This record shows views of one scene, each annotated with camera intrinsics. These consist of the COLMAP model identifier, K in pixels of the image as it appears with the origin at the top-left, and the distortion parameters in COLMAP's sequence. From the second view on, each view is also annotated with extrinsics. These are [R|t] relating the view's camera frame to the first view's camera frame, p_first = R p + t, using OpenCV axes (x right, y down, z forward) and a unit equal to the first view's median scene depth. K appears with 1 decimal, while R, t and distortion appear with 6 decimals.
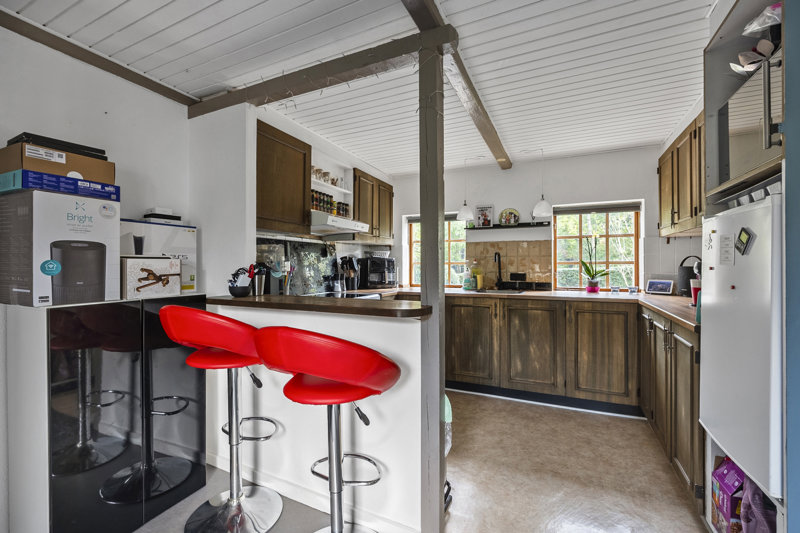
lens RADIAL K [[347.6, 0, 393.1], [0, 347.6, 264.3], [0, 0, 1]] dist [-0.000890, 0.000005]
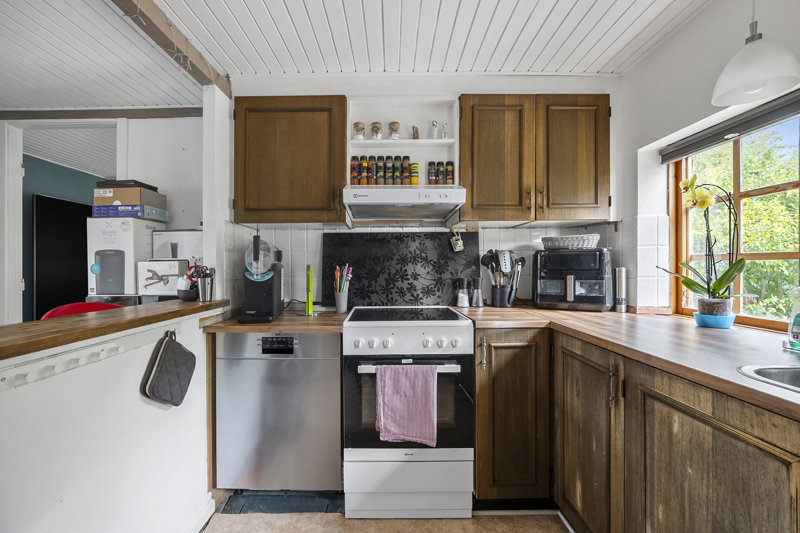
lens RADIAL K [[327.3, 0, 398.7], [0, 327.3, 266.0], [0, 0, 1]] dist [-0.015167, -0.000137]
pose [[0.413212, -0.003608, -0.910628, 0.626299], [0.010425, 0.999945, 0.000769, 0.007397], [0.910575, -0.009811, 0.413227, 1.259623]]
